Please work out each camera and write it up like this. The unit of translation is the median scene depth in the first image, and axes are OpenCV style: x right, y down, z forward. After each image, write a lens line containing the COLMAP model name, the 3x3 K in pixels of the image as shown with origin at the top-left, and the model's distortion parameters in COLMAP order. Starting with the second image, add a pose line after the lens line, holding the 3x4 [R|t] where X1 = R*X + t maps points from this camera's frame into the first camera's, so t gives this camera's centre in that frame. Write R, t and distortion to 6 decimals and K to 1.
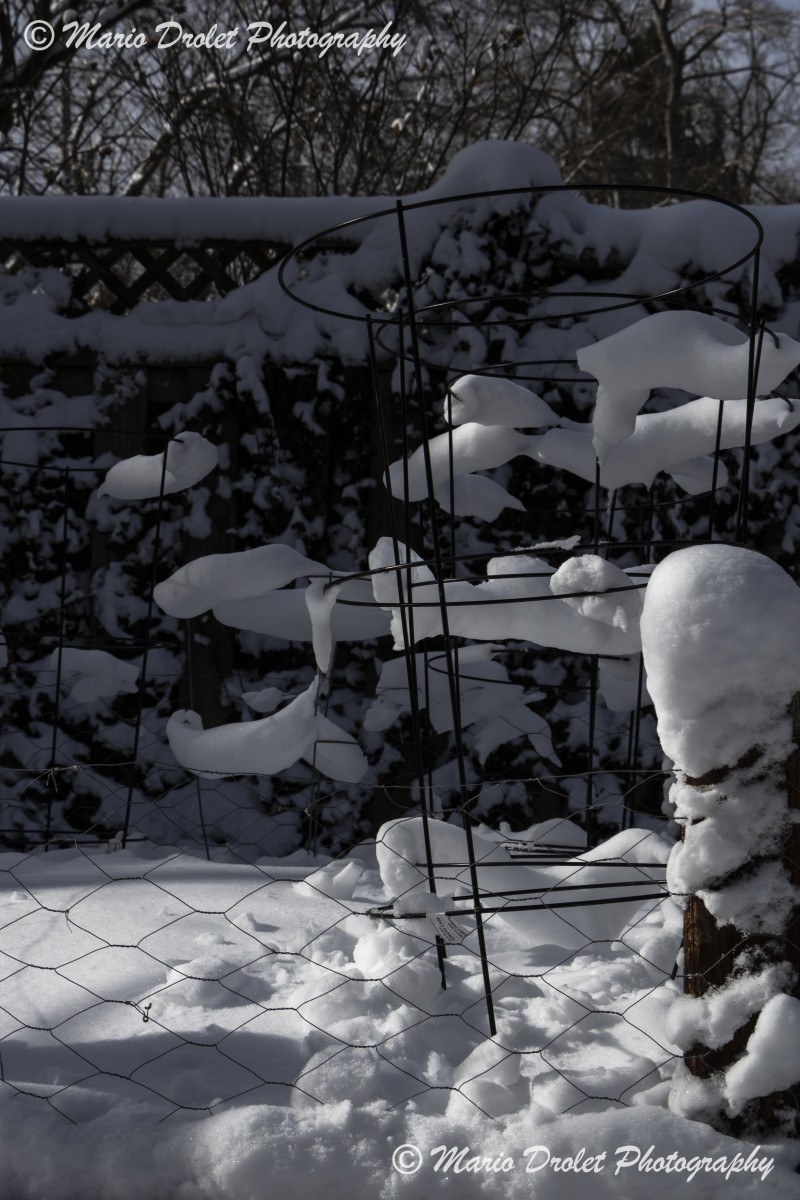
lens RADIAL K [[2066.3, 0, 398.9], [0, 2066.3, 605.2], [0, 0, 1]] dist [0.006163, 0.000000]
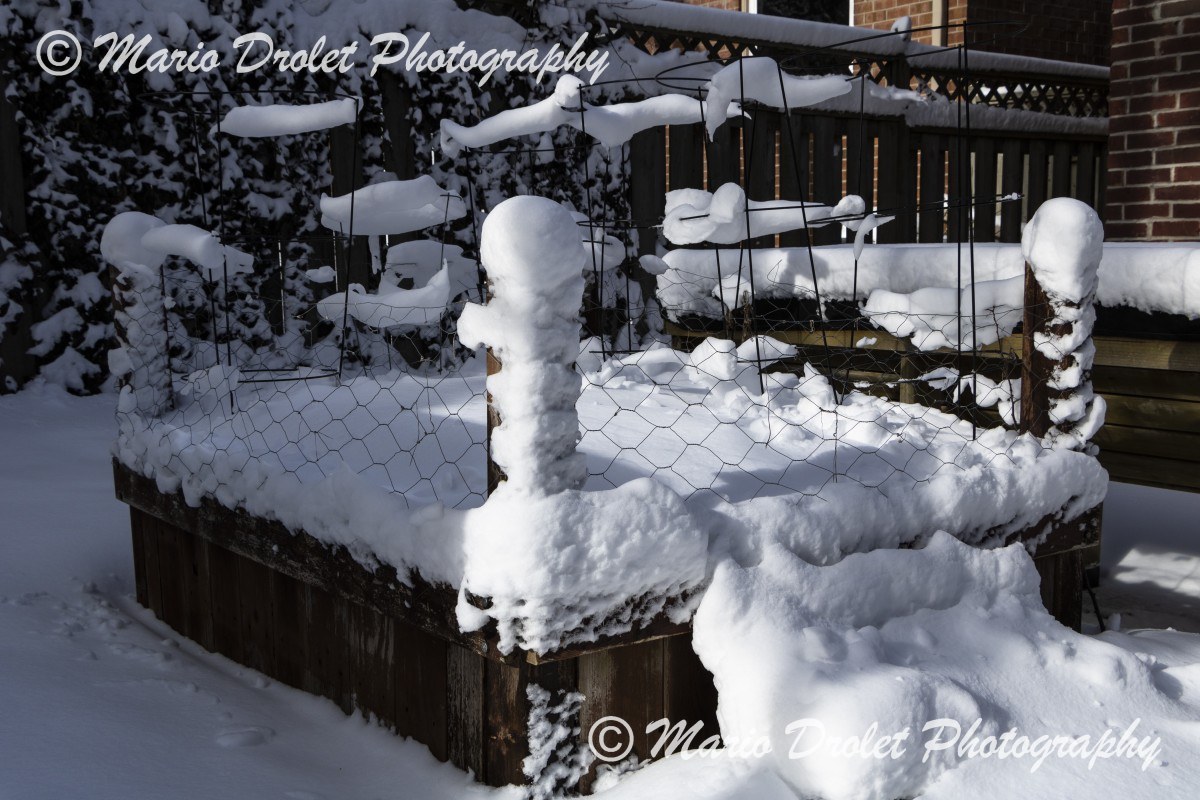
lens RADIAL K [[1364.6, 0, 592.4], [0, 1364.6, 406.1], [0, 0, 1]] dist [0.048391, 0.000000]
pose [[0.723102, -0.106175, 0.682532, -0.360865], [-0.006150, 0.987087, 0.160066, -0.011969], [-0.690714, -0.119942, 0.713112, 0.080796]]
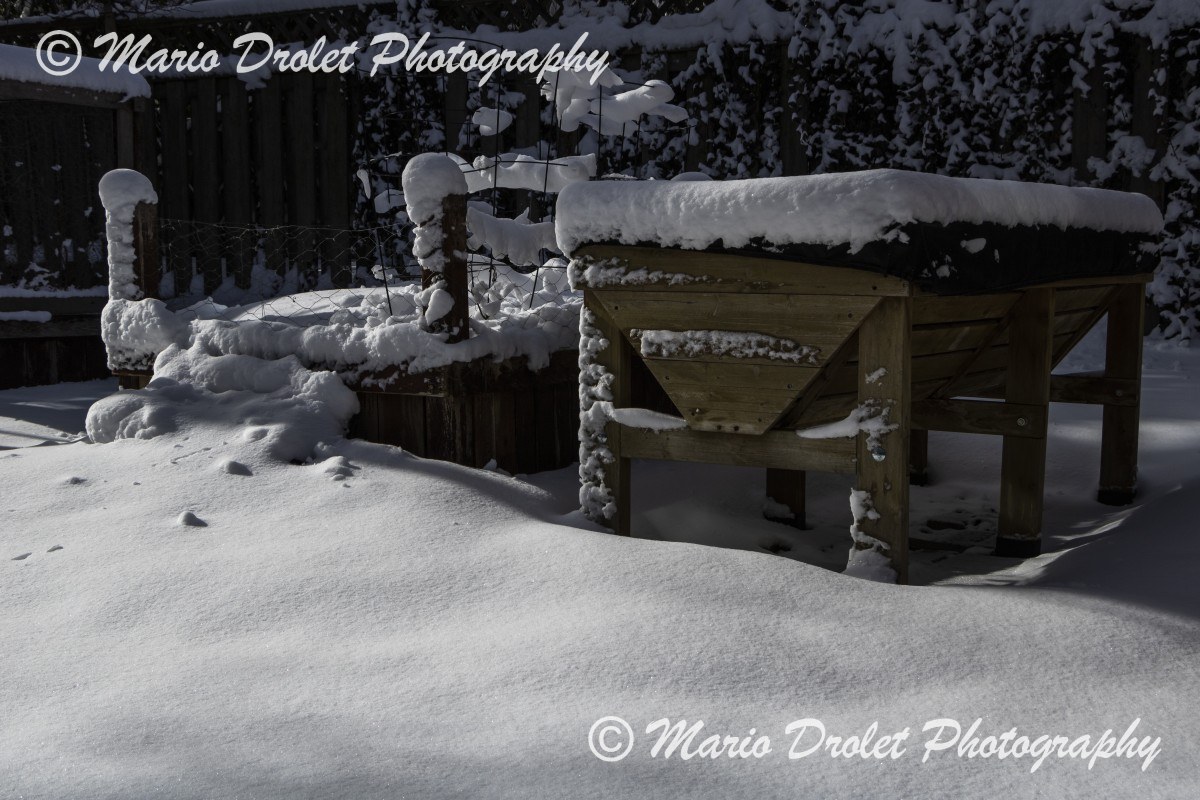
lens RADIAL K [[1545.3, 0, 591.5], [0, 1545.3, 409.7], [0, 0, 1]] dist [0.029087, 0.000000]
pose [[0.913229, 0.020922, -0.406909, 0.401407], [0.035750, 0.990714, 0.131175, 0.017702], [0.405875, -0.134340, 0.904001, -0.331401]]
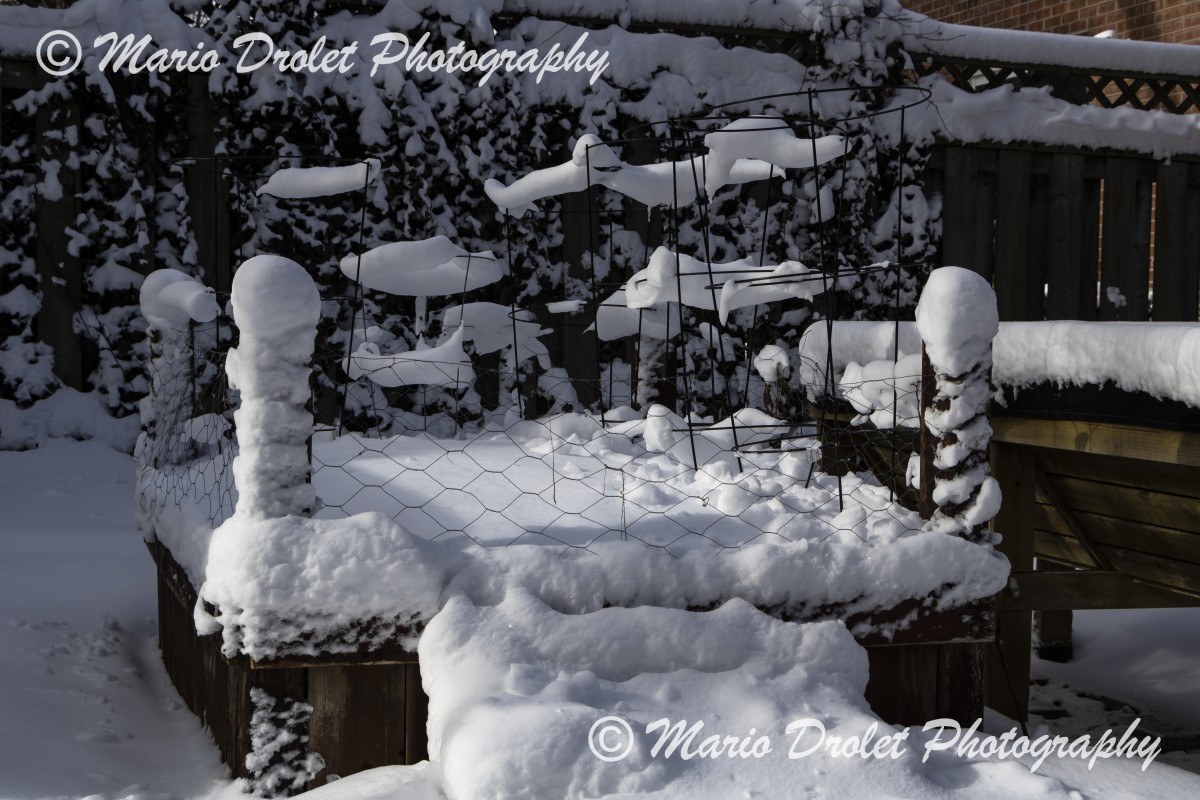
lens RADIAL K [[1799.8, 0, 598.5], [0, 1799.8, 407.0], [0, 0, 1]] dist [0.004611, 0.000000]
pose [[0.902596, -0.026002, 0.429702, -0.279681], [-0.015783, 0.995504, 0.093393, -0.015308], [-0.430198, -0.091078, 0.898128, -0.144529]]
